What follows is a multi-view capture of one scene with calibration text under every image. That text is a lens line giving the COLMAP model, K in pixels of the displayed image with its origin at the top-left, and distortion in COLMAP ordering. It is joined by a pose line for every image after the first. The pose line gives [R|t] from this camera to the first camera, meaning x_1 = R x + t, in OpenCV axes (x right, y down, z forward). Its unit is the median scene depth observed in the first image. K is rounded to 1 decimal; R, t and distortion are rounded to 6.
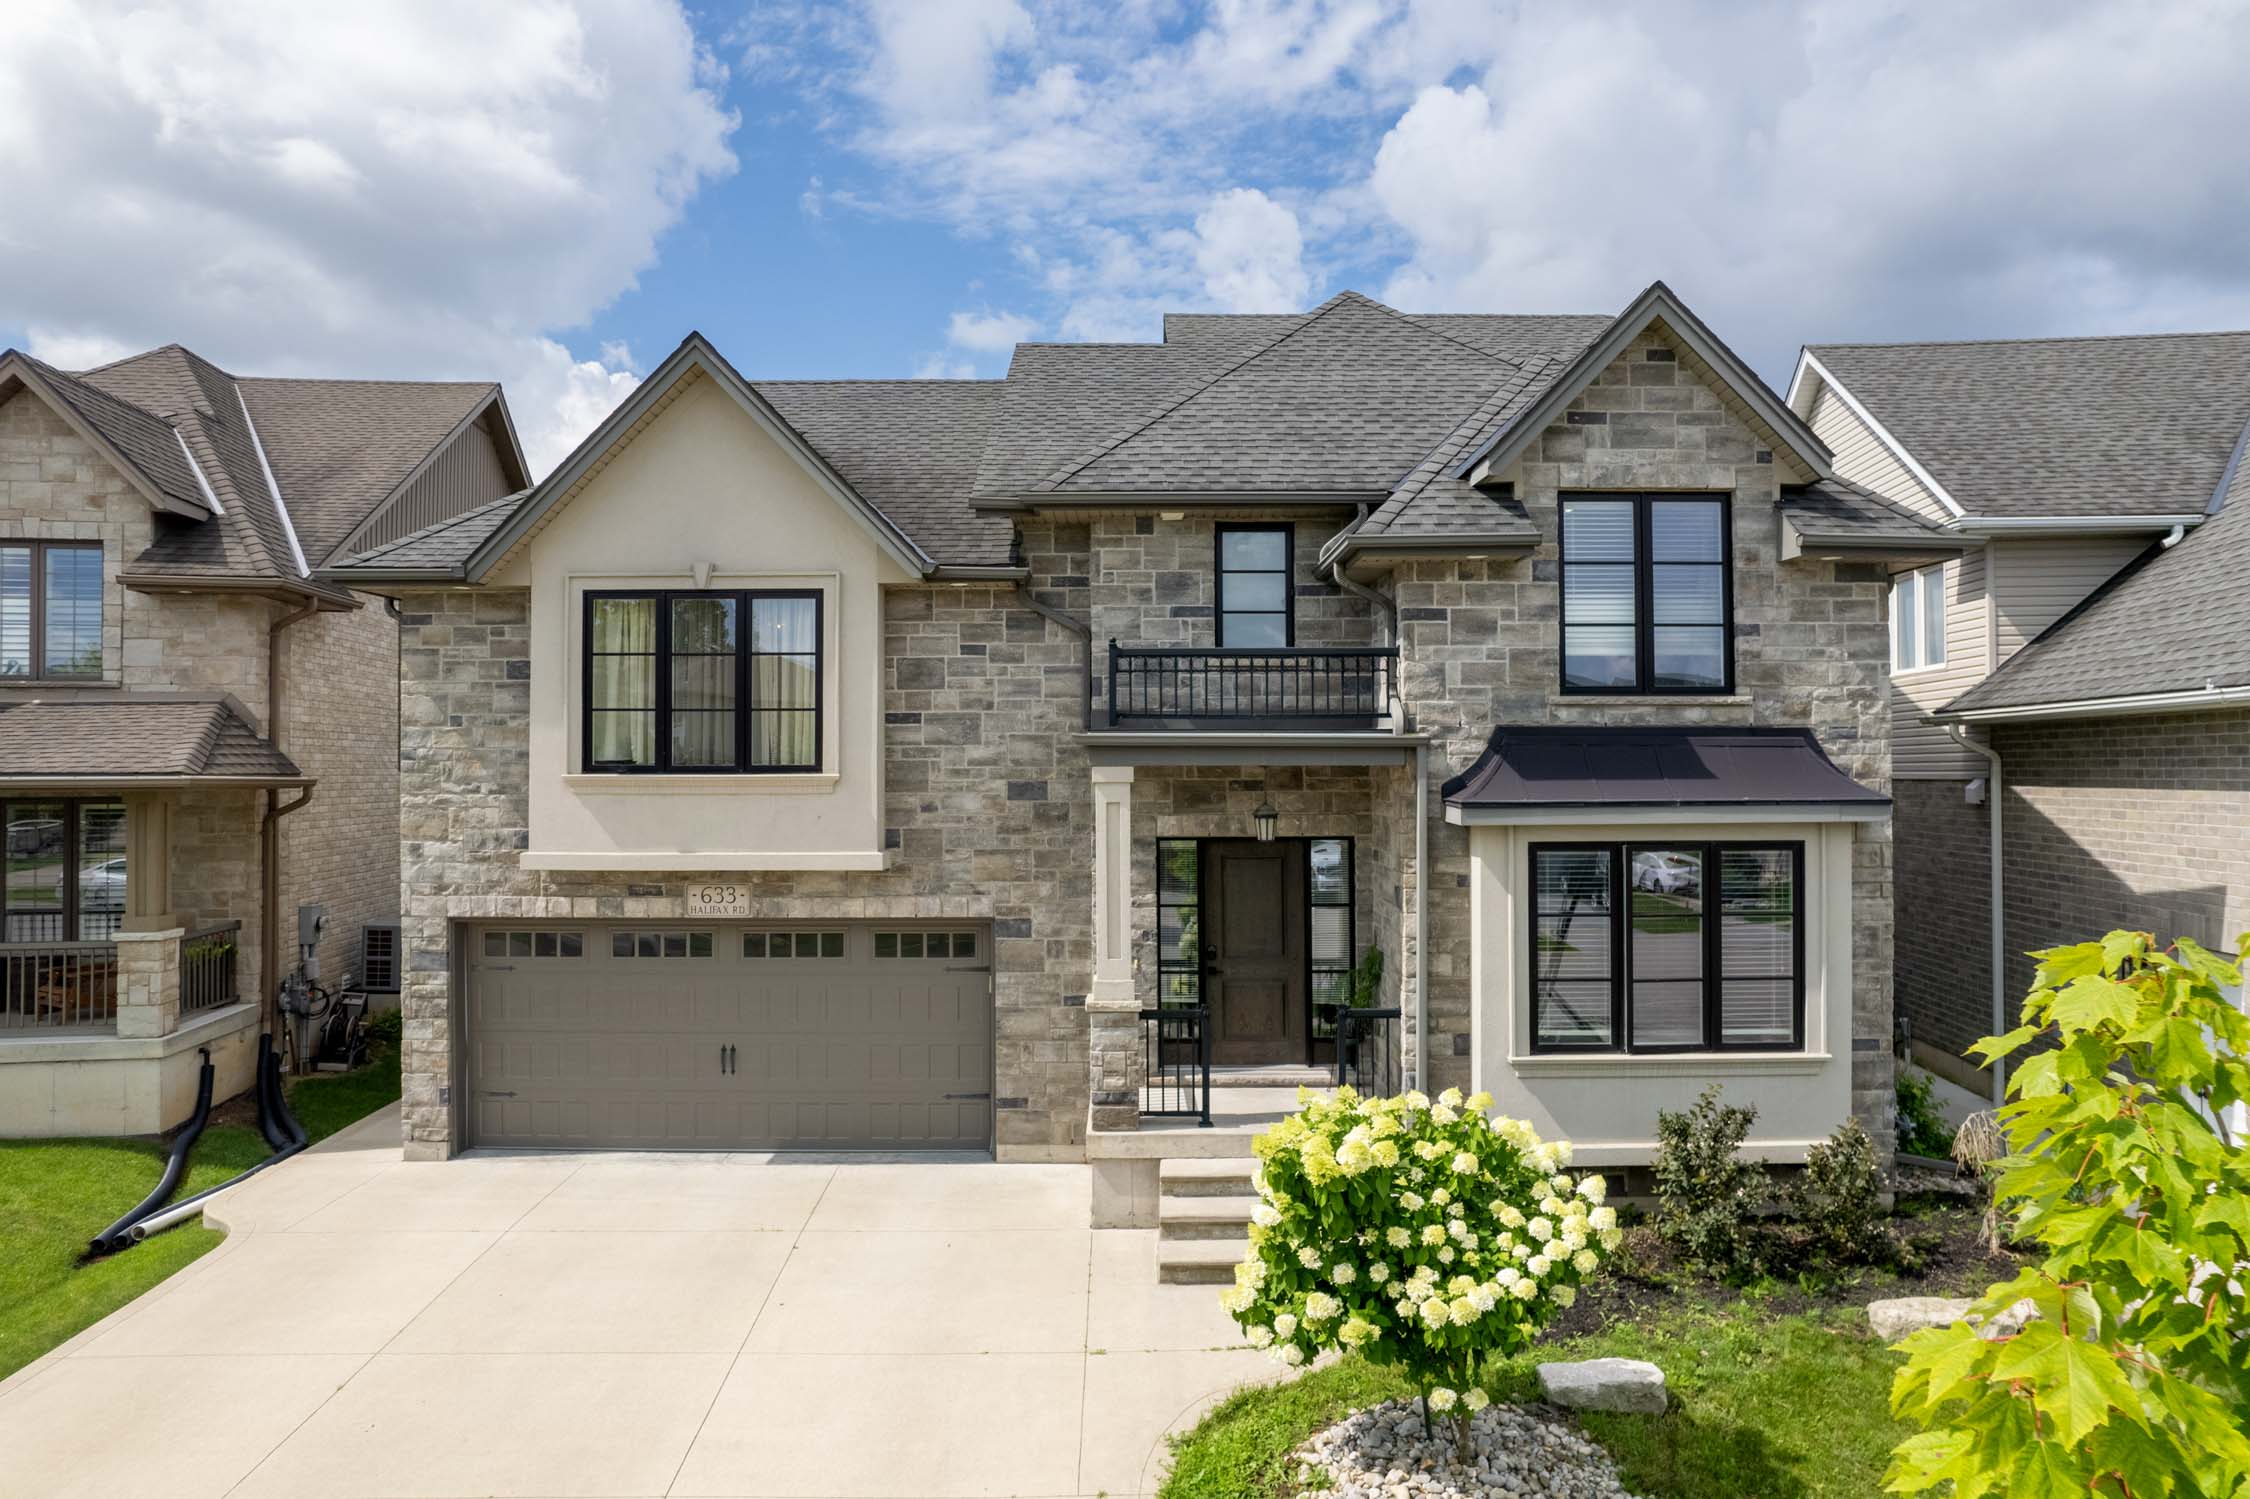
lens RADIAL K [[1474.9, 0, 1125.0], [0, 1474.9, 749.5], [0, 0, 1]] dist [-0.018527, 0.003541]
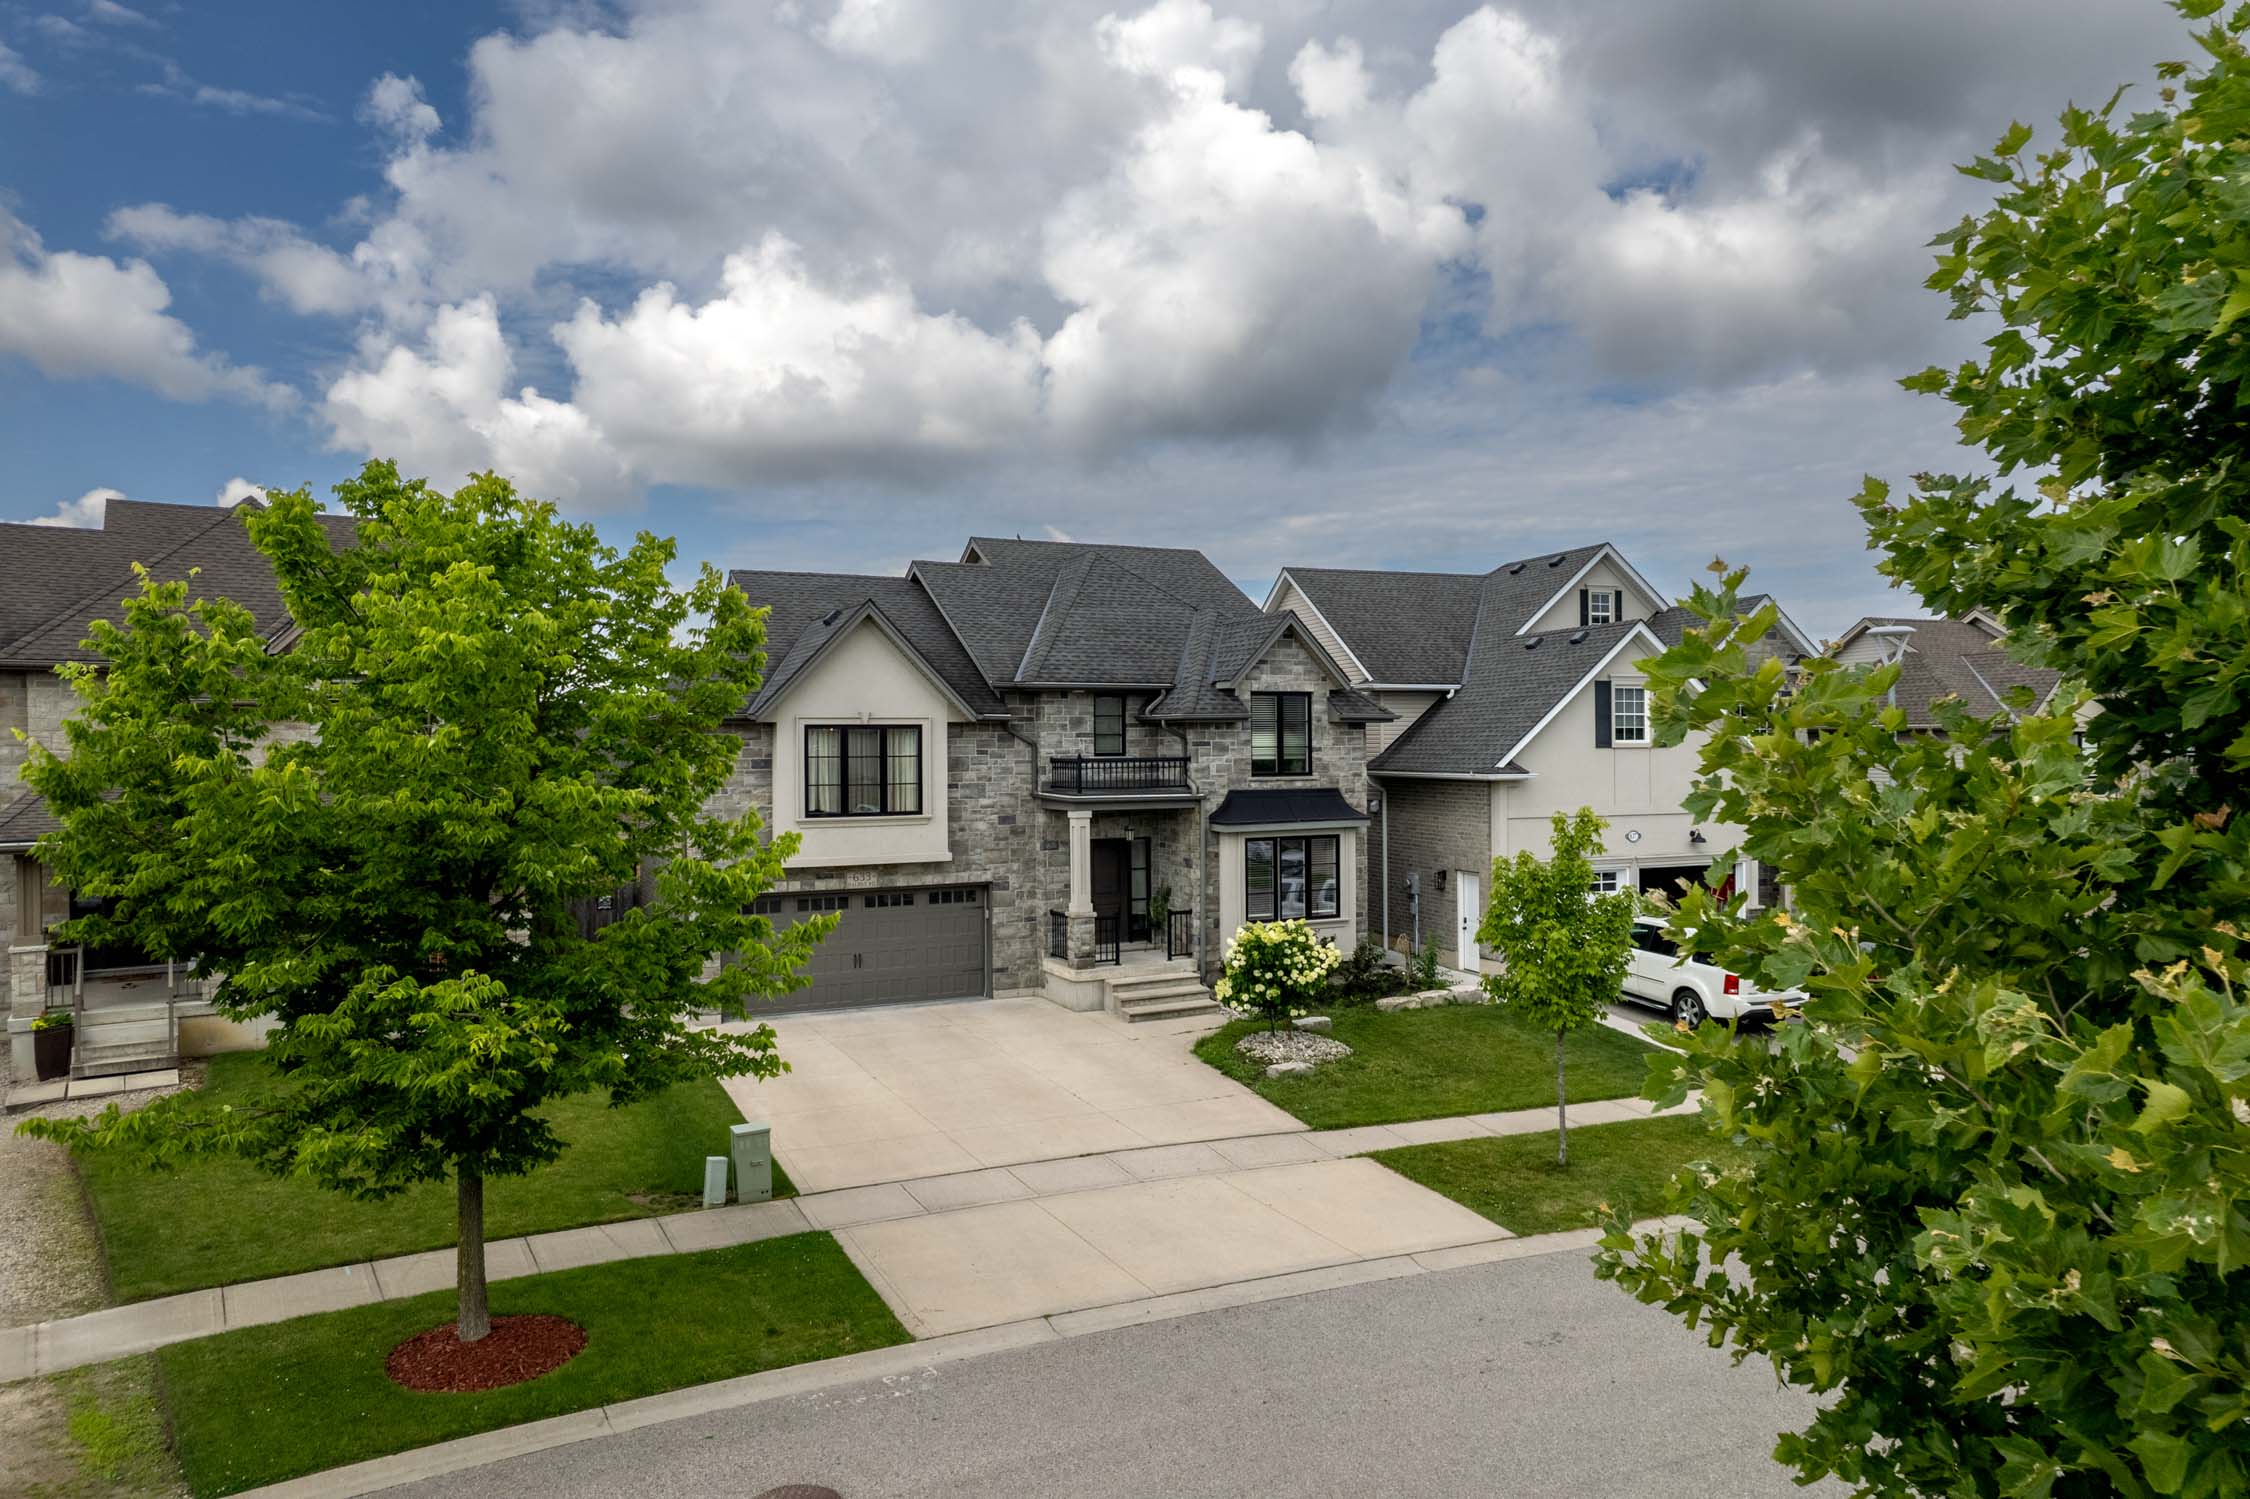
lens RADIAL K [[1474.9, 0, 1125.0], [0, 1474.9, 749.5], [0, 0, 1]] dist [-0.018527, 0.003541]
pose [[0.903235, -0.006417, 0.429099, -0.830397], [-0.000611, 0.999868, 0.016238, -0.108111], [-0.429146, -0.014928, 0.903112, -0.976939]]
